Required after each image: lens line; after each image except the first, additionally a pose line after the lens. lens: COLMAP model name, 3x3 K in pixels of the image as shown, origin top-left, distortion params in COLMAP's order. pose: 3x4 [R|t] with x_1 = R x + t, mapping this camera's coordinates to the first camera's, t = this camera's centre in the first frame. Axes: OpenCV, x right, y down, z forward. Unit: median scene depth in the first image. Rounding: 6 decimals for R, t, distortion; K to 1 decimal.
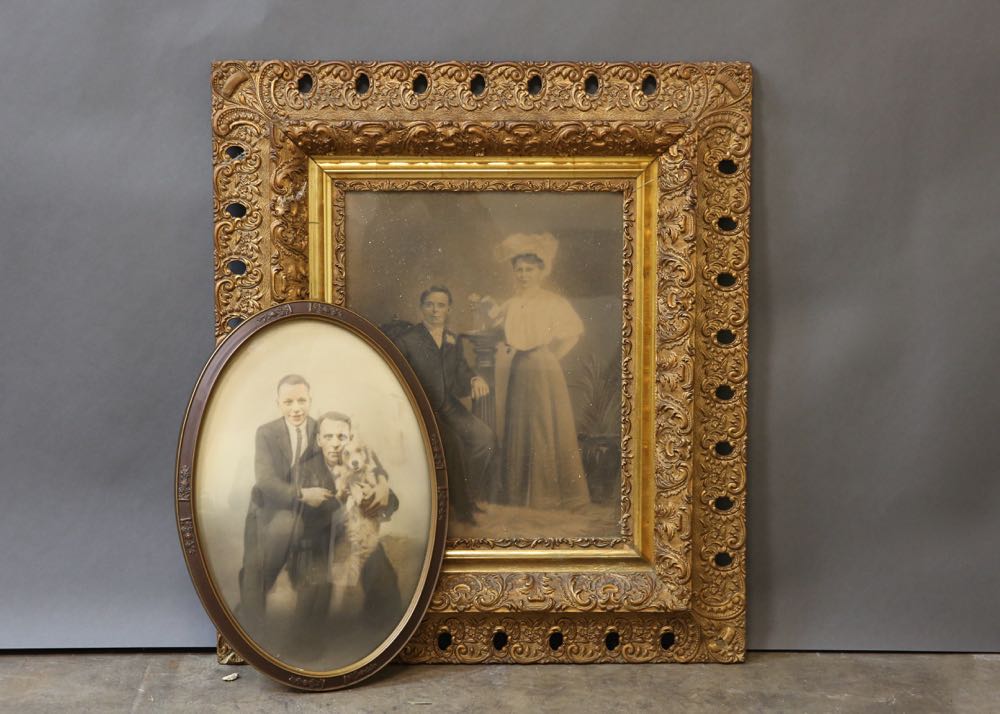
lens RADIAL K [[1706.2, 0, 495.3], [0, 1706.2, 355.6], [0, 0, 1]] dist [0.126887, 0.000000]
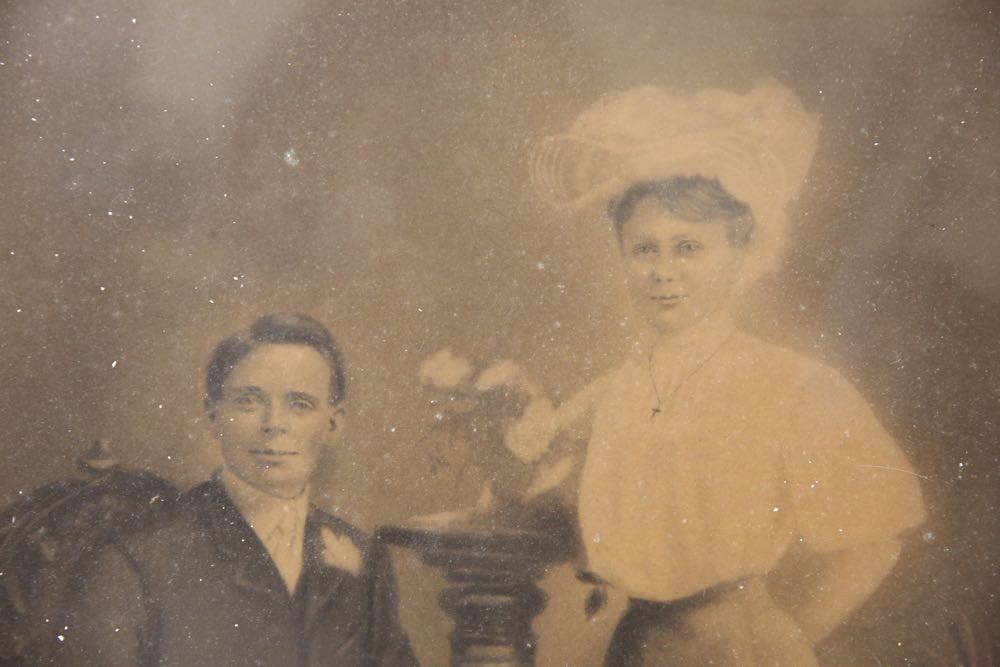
lens RADIAL K [[1754.9, 0, 496.1], [0, 1754.9, 333.6], [0, 0, 1]] dist [0.093499, 0.000000]
pose [[0.999965, 0.002790, 0.007917, -0.007378], [-0.002715, 0.999952, -0.009377, -0.036982], [-0.007943, 0.009355, 0.999925, 0.773866]]
